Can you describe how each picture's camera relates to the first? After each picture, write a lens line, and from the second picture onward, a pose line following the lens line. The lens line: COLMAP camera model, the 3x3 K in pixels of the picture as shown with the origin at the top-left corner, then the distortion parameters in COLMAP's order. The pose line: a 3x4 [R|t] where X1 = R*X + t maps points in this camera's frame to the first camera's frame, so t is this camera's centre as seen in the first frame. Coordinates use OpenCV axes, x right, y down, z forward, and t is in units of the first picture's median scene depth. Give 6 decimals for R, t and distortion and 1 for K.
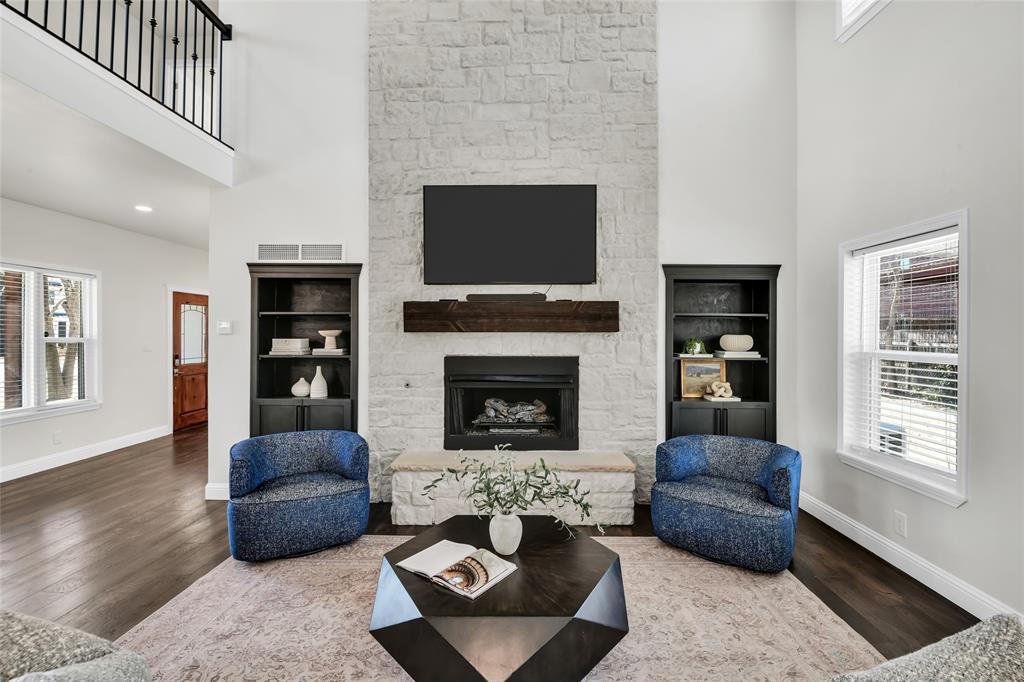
lens RADIAL K [[447.1, 0, 517.2], [0, 447.1, 334.1], [0, 0, 1]] dist [-0.003135, -0.004870]
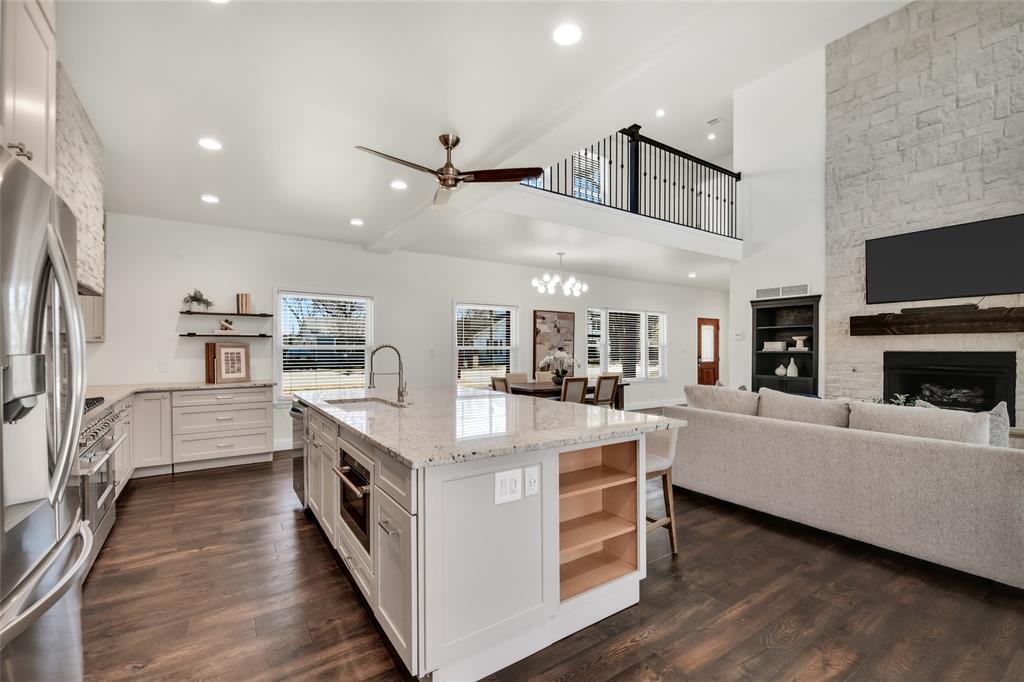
lens RADIAL K [[447.1, 0, 519.5], [0, 447.1, 355.0], [0, 0, 1]] dist [-0.003135, -0.004870]
pose [[0.583727, 0.005457, -0.811932, 0.329747], [0.006135, 0.999919, 0.011131, 0.036917], [0.811927, -0.011479, 0.583646, -0.838299]]
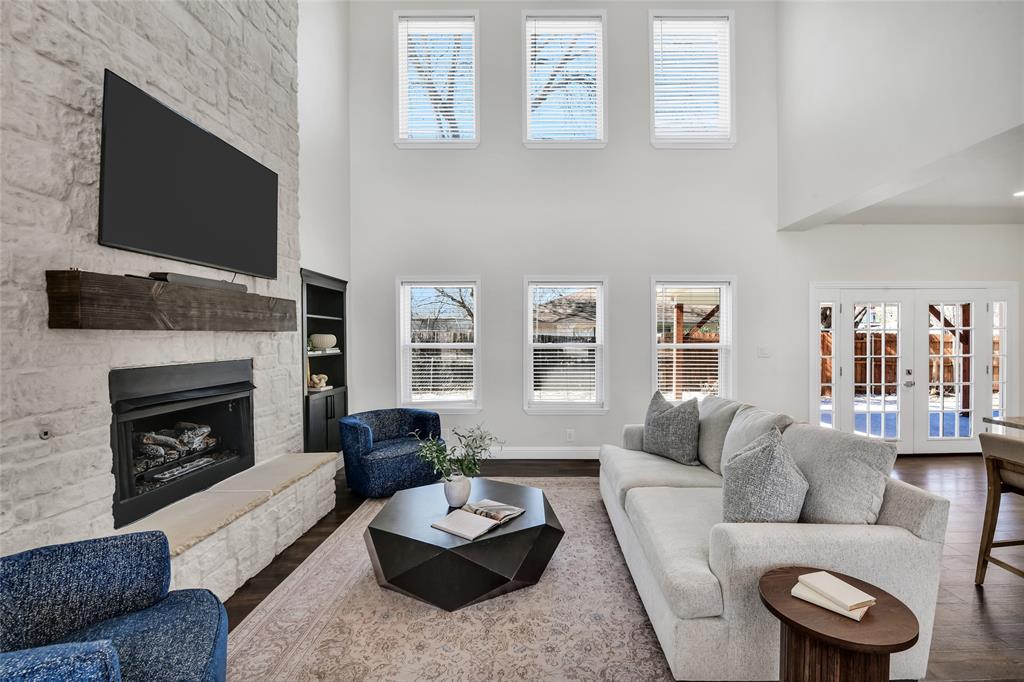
lens RADIAL K [[447.1, 0, 521.3], [0, 447.1, 339.3], [0, 0, 1]] dist [-0.003135, -0.004870]
pose [[0.031936, -0.011123, 0.999428, -0.724874], [0.004603, 0.999929, 0.010981, 0.004205], [-0.999479, 0.004250, 0.031985, 0.444825]]
